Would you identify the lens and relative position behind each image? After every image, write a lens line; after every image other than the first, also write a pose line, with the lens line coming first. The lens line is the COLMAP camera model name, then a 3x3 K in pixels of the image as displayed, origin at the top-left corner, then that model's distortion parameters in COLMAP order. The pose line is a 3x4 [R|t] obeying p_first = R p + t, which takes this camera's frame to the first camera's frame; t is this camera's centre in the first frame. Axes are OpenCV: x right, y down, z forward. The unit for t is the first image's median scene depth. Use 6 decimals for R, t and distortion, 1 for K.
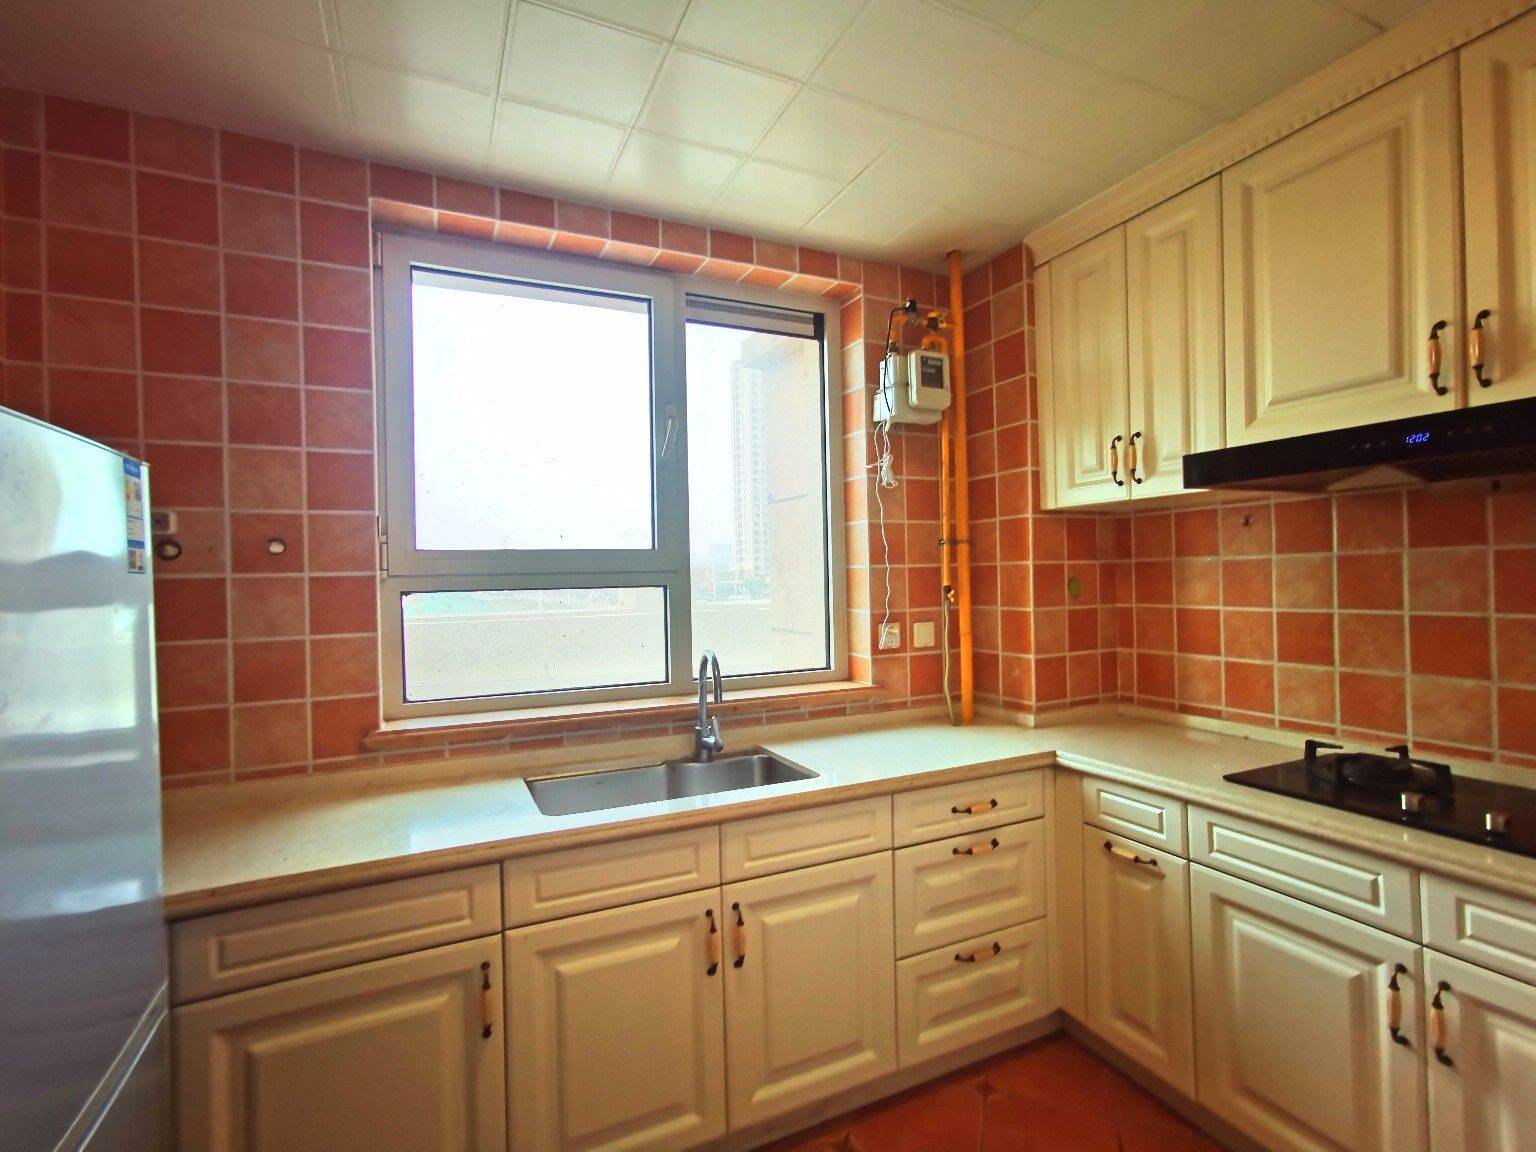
lens RADIAL K [[727.0, 0, 768.0], [0, 727.0, 576.0], [0, 0, 1]] dist [0.000366, 0.000019]
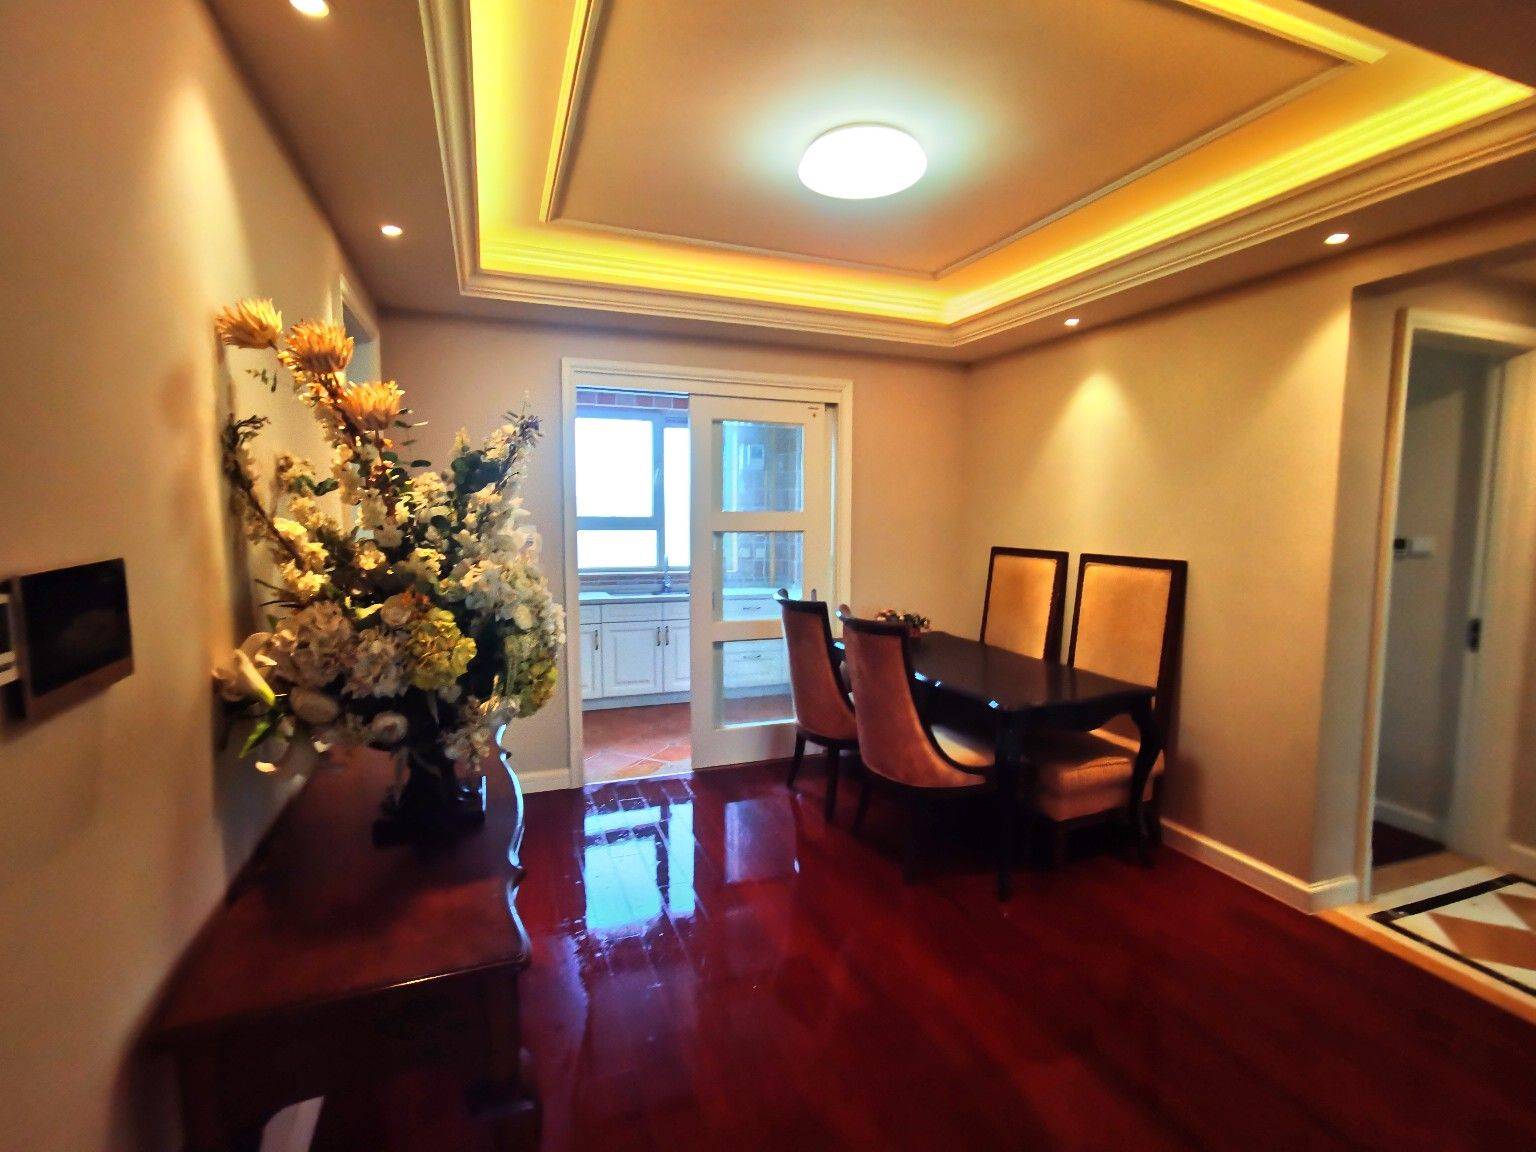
lens RADIAL K [[727.0, 0, 768.0], [0, 727.0, 576.0], [0, 0, 1]] dist [0.000366, 0.000019]
pose [[0.995584, 0.036170, -0.086629, 0.499698], [-0.029518, 0.996604, 0.076869, -0.035791], [0.089115, -0.073972, 0.993271, -1.612502]]
